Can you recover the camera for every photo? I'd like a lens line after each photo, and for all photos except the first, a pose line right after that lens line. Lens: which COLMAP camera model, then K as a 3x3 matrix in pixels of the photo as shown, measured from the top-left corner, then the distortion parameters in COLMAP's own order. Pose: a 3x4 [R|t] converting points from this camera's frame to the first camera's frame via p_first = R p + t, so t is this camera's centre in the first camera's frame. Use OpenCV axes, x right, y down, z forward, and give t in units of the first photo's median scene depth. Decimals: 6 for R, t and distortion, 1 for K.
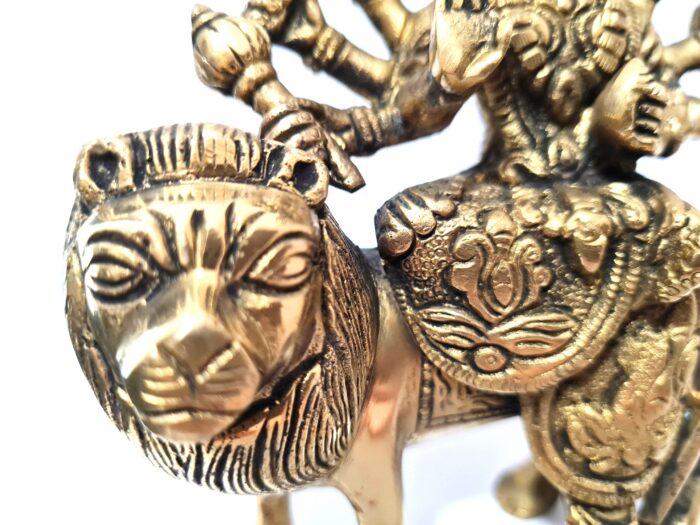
lens RADIAL K [[588.0, 0, 350.0], [0, 588.0, 262.5], [0, 0, 1]] dist [-0.085273, 0.010363]
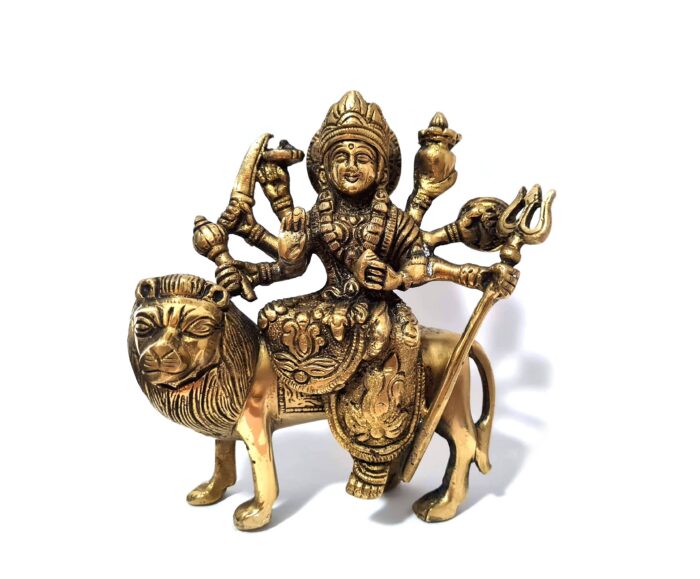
lens RADIAL K [[655.1, 0, 372.7], [0, 655.1, 264.0], [0, 0, 1]] dist [-0.010785, -0.002699]
pose [[0.985518, 0.038772, -0.165076, 0.957974], [-0.061679, 0.988788, -0.135989, 0.061223], [0.157953, 0.144202, 0.976861, -1.581440]]
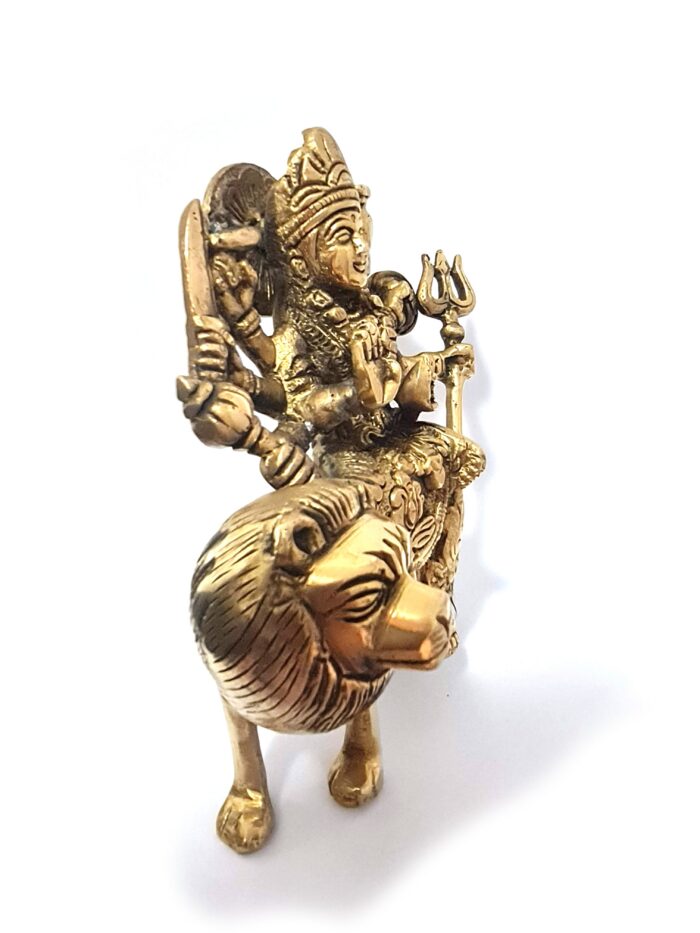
lens RADIAL K [[693.7, 0, 352.4], [0, 693.7, 427.9], [0, 0, 1]] dist [-0.002397, 0.000040]
pose [[0.588002, -0.267739, 0.763263, -1.270001], [0.249215, 0.957690, 0.143950, -0.516486], [-0.769510, 0.105574, 0.629848, -0.135825]]
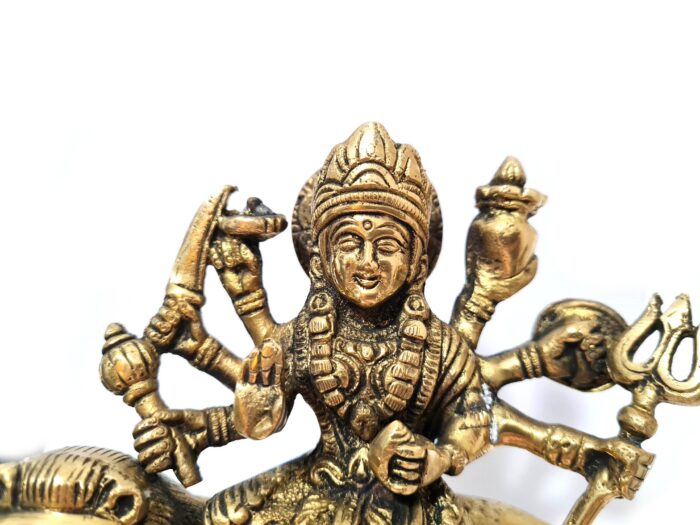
lens RADIAL K [[568.5, 0, 349.0], [0, 568.5, 257.1], [0, 0, 1]] dist [-0.049070, 0.004347]
pose [[0.980486, 0.072928, -0.182563, 0.602082], [-0.087301, 0.993580, -0.071960, -0.624014], [0.176143, 0.086494, 0.980557, -0.295077]]
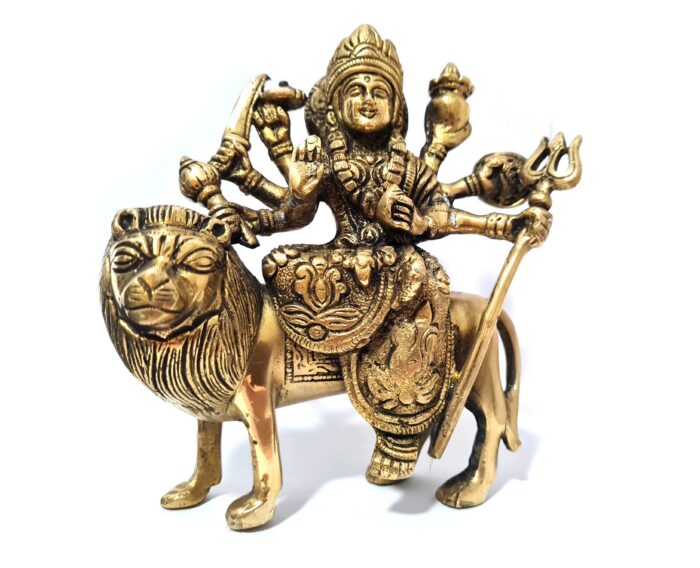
lens RADIAL K [[589.5, 0, 379.6], [0, 589.5, 284.5], [0, 0, 1]] dist [-0.016452, -0.000197]
pose [[0.999687, 0.023832, -0.007604, 0.473779], [-0.024954, 0.971351, -0.236336, 0.481308], [0.001754, 0.236452, 0.971642, -0.943638]]
